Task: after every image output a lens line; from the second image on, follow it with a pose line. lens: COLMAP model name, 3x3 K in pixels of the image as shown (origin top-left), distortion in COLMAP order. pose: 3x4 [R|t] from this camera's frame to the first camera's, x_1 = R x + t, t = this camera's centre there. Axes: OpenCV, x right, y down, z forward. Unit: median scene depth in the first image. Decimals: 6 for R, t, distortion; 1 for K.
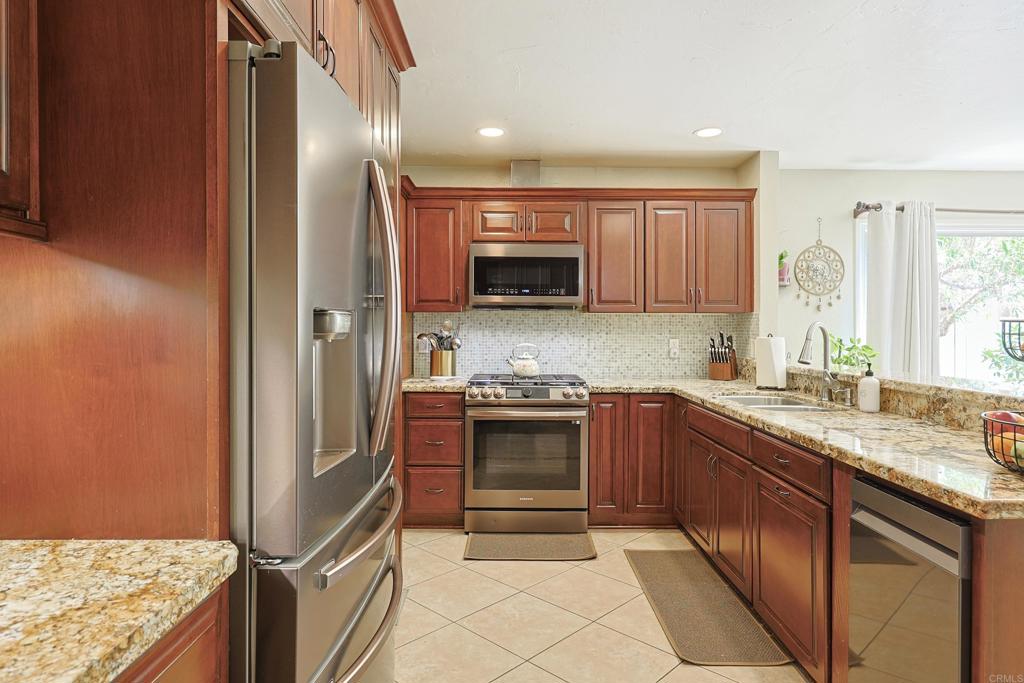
lens RADIAL K [[595.6, 0, 491.3], [0, 595.6, 330.4], [0, 0, 1]] dist [-0.006765, -0.001455]
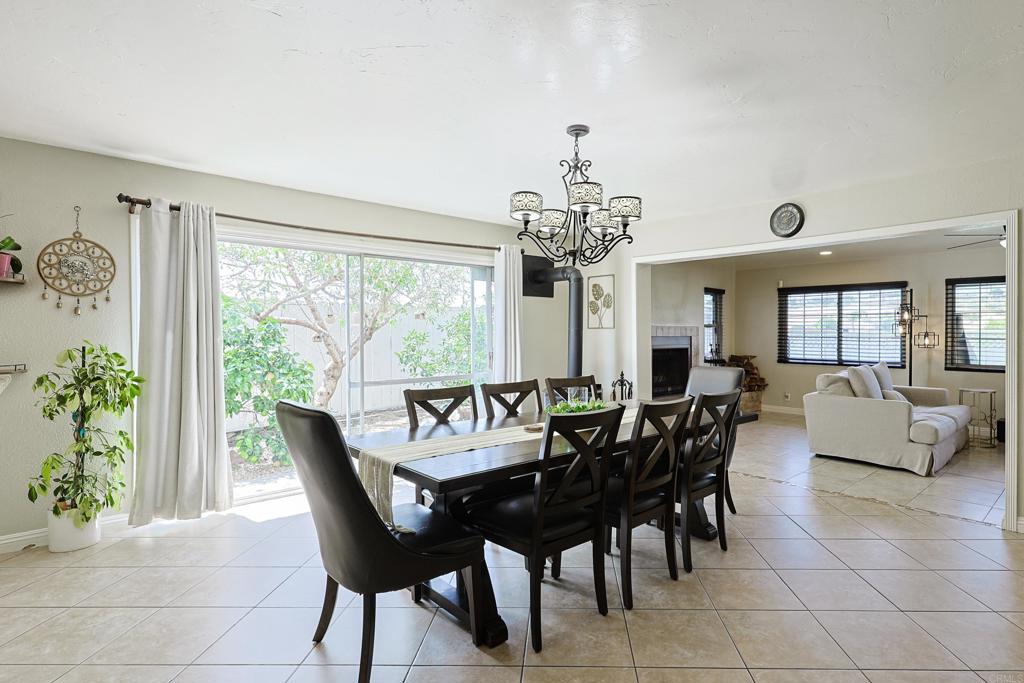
lens RADIAL K [[532.1, 0, 563.6], [0, 532.1, 334.8], [0, 0, 1]] dist [-0.003417, 0.001079]
pose [[0.725520, -0.008135, 0.688153, 0.585853], [0.010434, 0.999945, 0.000820, 0.004461], [-0.688122, 0.006585, 0.725565, -0.051984]]
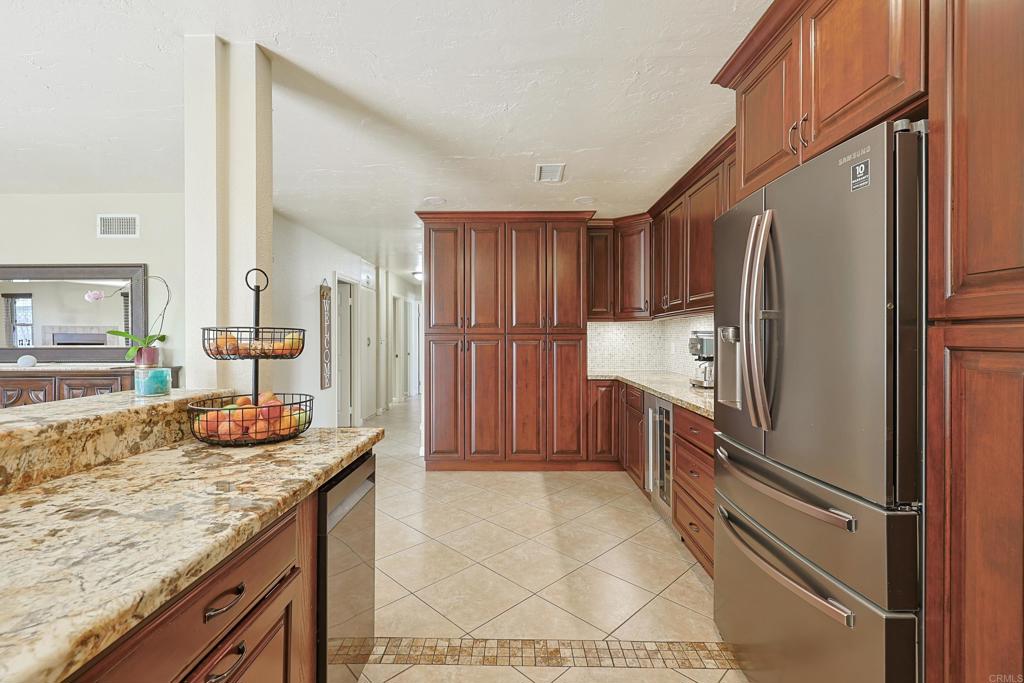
lens RADIAL K [[445.9, 0, 502.9], [0, 445.9, 333.3], [0, 0, 1]] dist [0.000786, 0.000579]
pose [[-0.999802, -0.003903, 0.019527, 0.144981], [-0.003889, 0.999992, 0.000732, -0.003885], [-0.019530, 0.000656, -0.999809, 0.807211]]
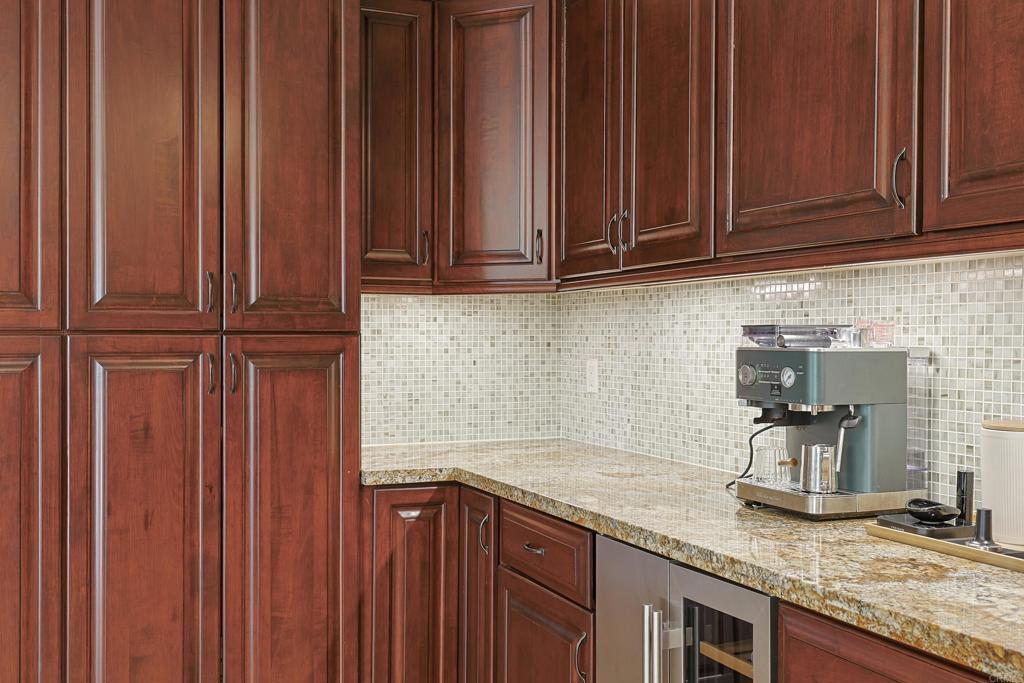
lens RADIAL K [[1046.7, 0, 506.7], [0, 1046.7, 343.3], [0, 0, 1]] dist [0.003140, 0.000000]
pose [[-0.918989, -0.005202, -0.394250, 0.164763], [-0.009399, 0.999918, 0.008715, -0.002328], [0.394172, 0.011714, -0.918962, 0.434737]]
